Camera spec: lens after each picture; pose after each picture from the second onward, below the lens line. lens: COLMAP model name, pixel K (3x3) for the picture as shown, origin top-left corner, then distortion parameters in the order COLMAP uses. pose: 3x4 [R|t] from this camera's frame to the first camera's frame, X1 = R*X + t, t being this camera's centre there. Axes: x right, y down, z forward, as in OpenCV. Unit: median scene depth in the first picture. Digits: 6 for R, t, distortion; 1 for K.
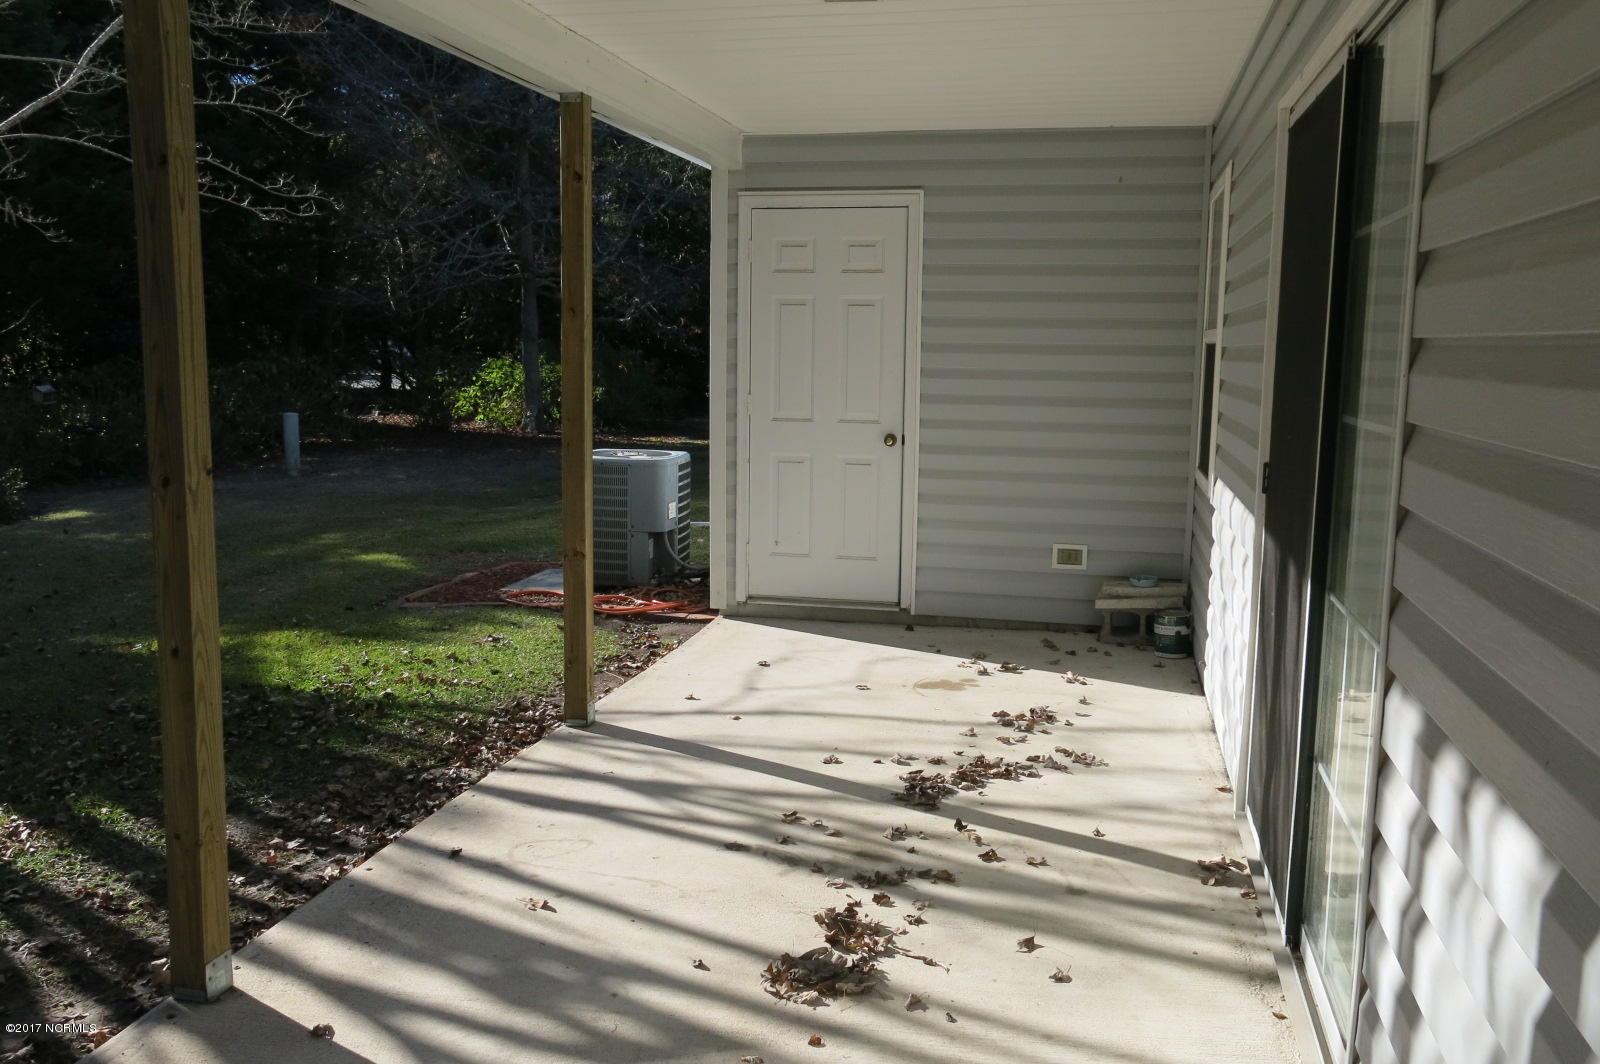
lens RADIAL K [[1343.2, 0, 799.6], [0, 1343.2, 527.2], [0, 0, 1]] dist [-0.000748, -0.017719]
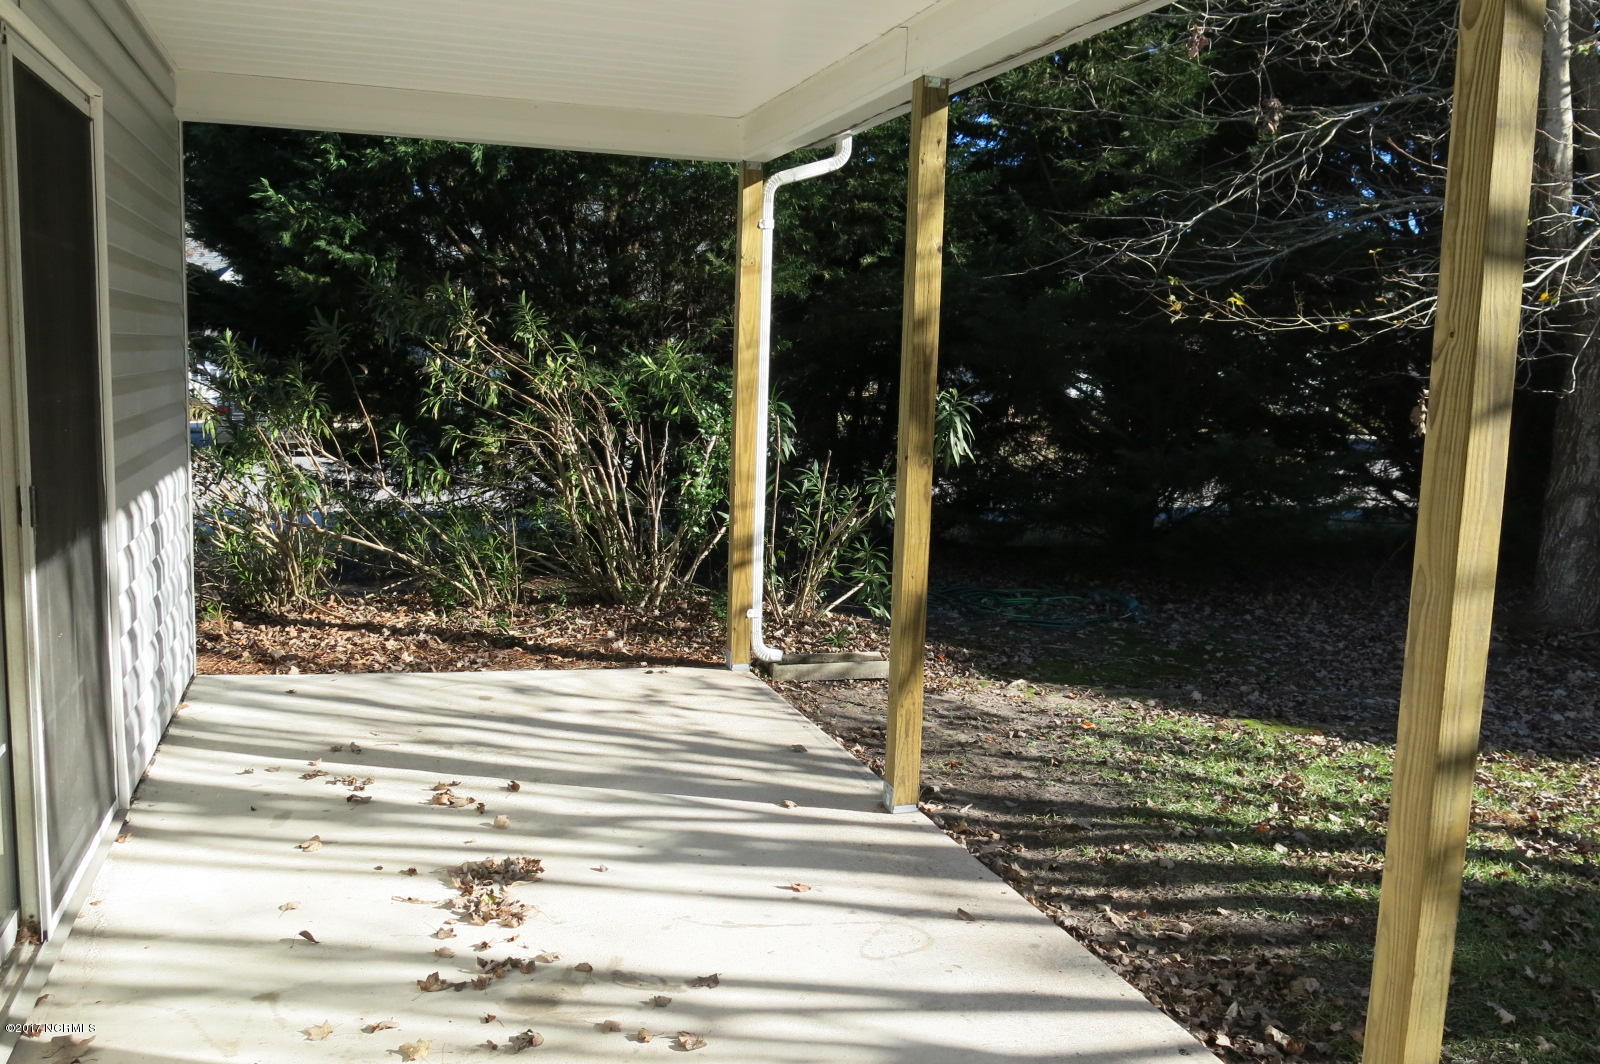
lens RADIAL K [[1343.2, 0, 799.8], [0, 1343.2, 533.1], [0, 0, 1]] dist [-0.000748, -0.017719]
pose [[-0.853469, 0.031128, -0.520213, 0.334151], [-0.115983, 0.961834, 0.247837, -0.243097], [0.508074, 0.271857, -0.817285, 1.701284]]
